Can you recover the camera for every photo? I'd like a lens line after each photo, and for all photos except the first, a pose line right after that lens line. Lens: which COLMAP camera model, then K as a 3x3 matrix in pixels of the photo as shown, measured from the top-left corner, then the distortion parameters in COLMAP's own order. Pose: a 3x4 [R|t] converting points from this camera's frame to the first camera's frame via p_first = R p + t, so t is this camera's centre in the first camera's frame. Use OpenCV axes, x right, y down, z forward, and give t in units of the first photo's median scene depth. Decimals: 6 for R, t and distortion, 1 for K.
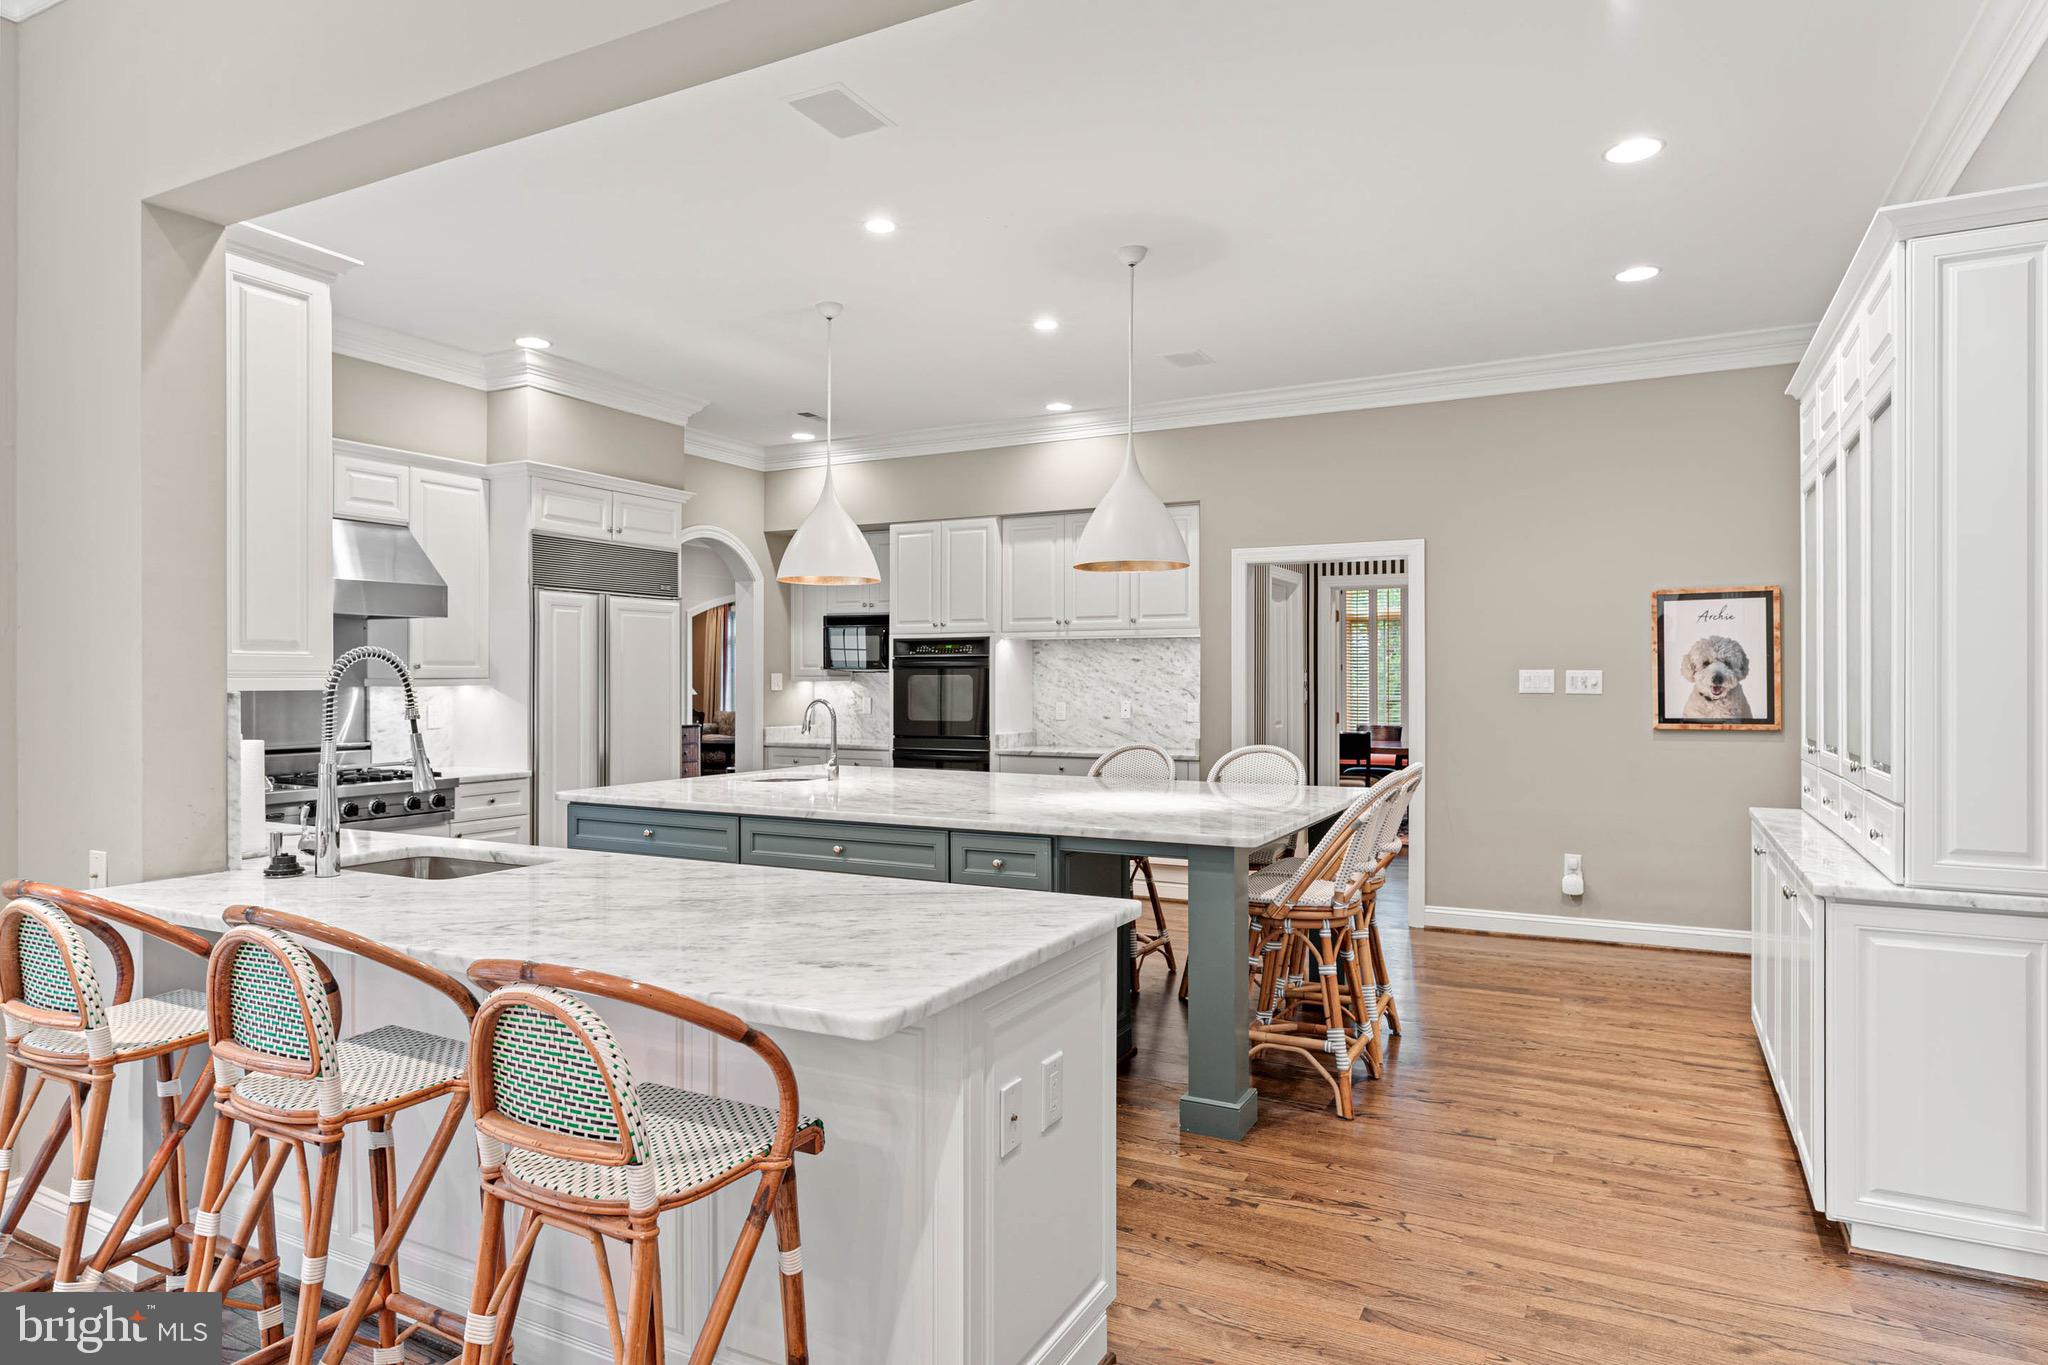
lens RADIAL K [[1179.9, 0, 1024.0], [0, 1179.9, 682.5], [0, 0, 1]] dist [0.024114, 0.000222]
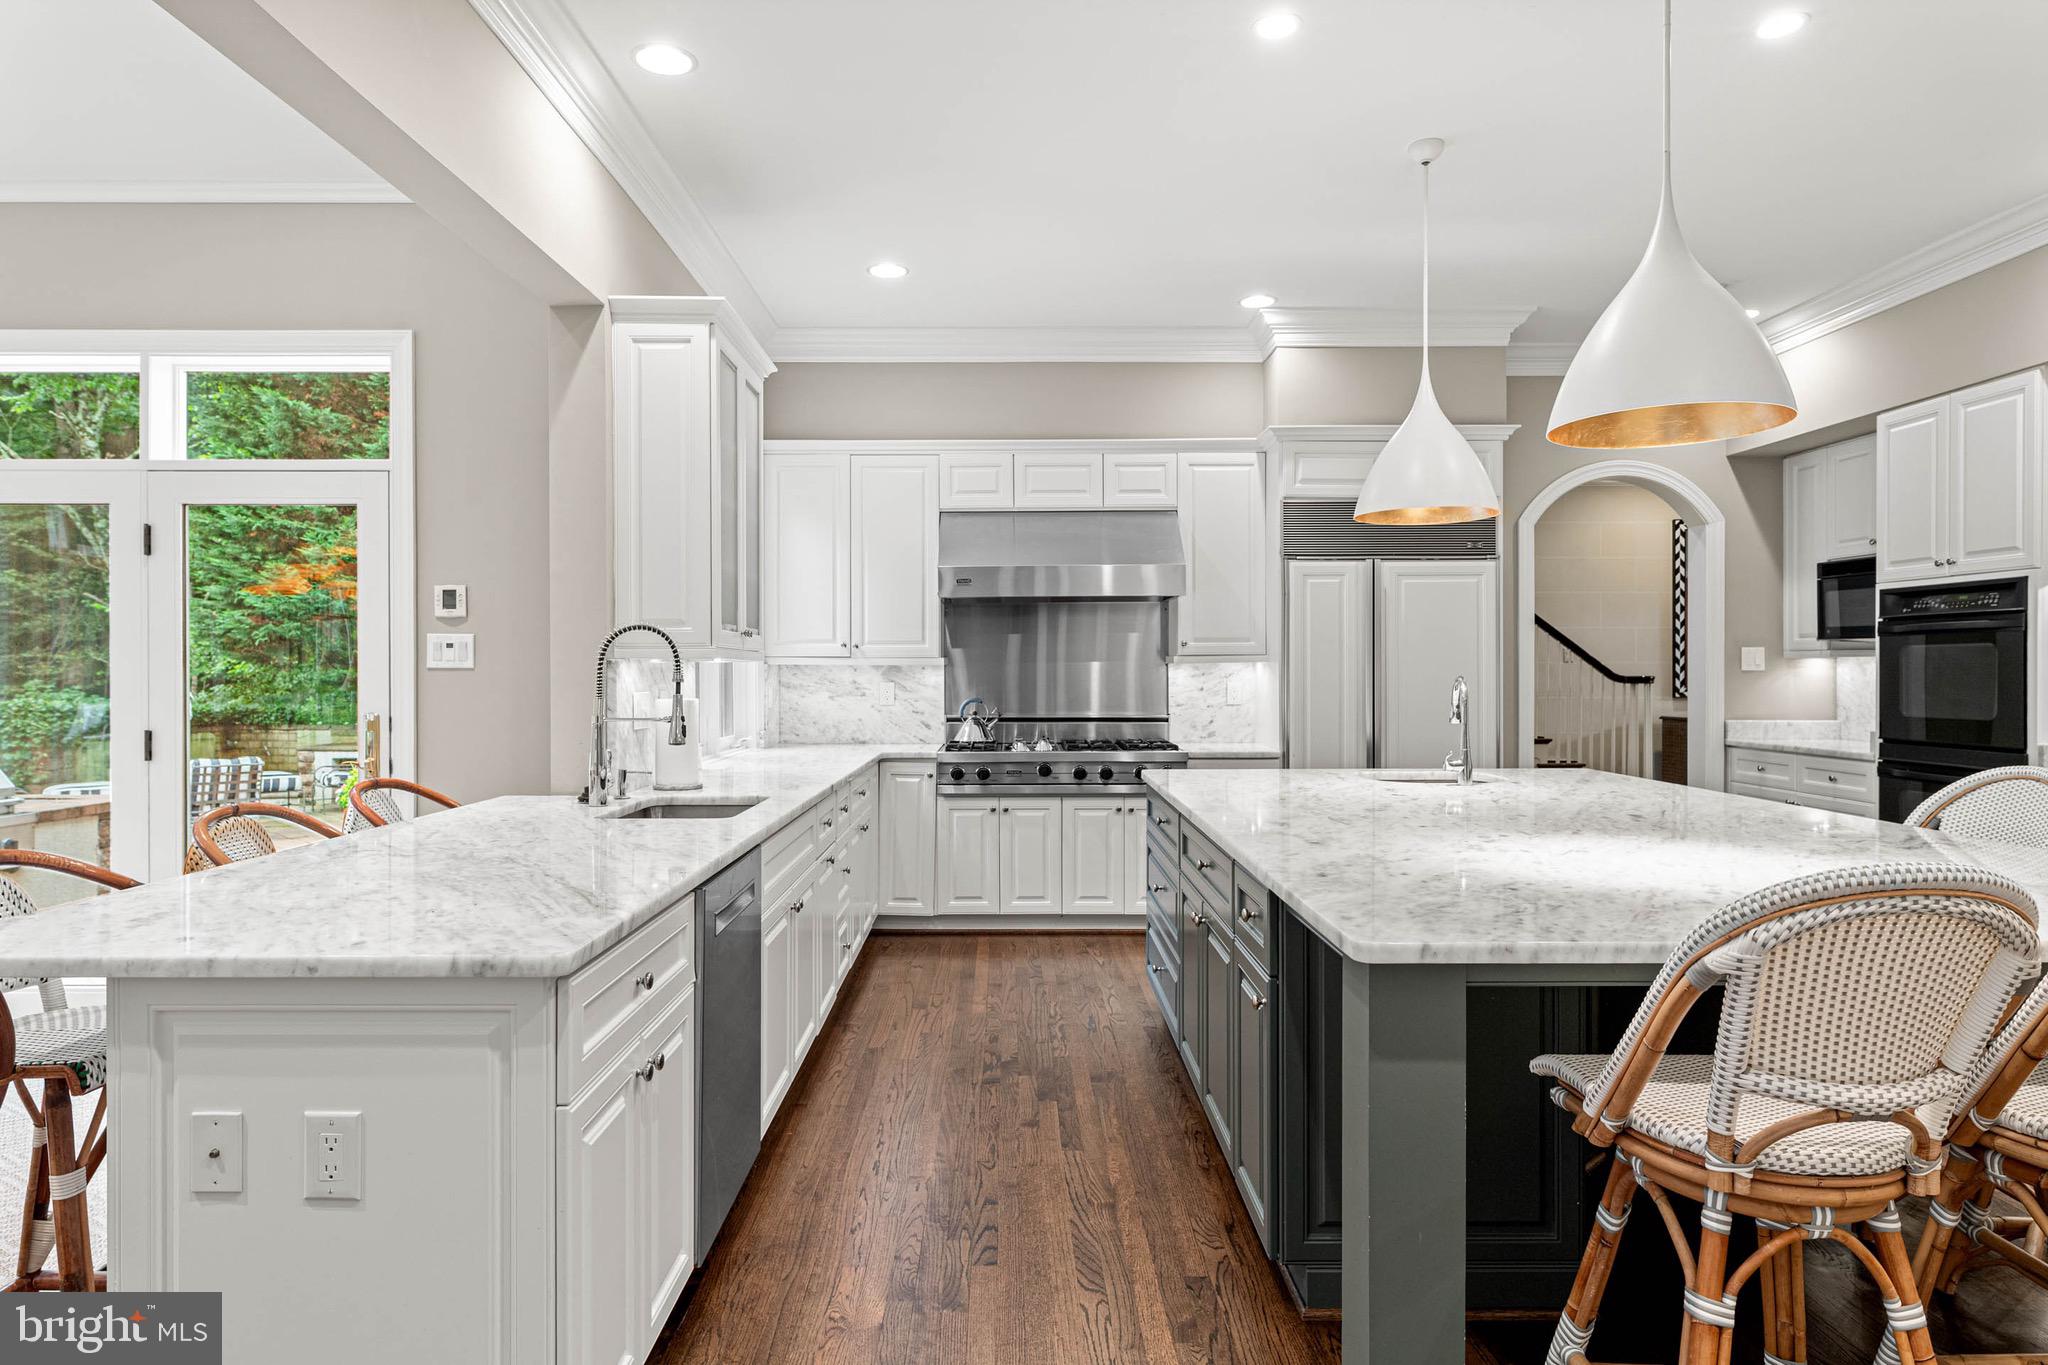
lens RADIAL K [[1188.5, 0, 1024.0], [0, 1188.5, 682.5], [0, 0, 1]] dist [-0.005961, -0.000777]
pose [[0.465753, 0.008606, -0.884873, 0.310045], [-0.000518, 0.999955, 0.009453, 0.009335], [0.884915, -0.003944, 0.465737, 0.351295]]
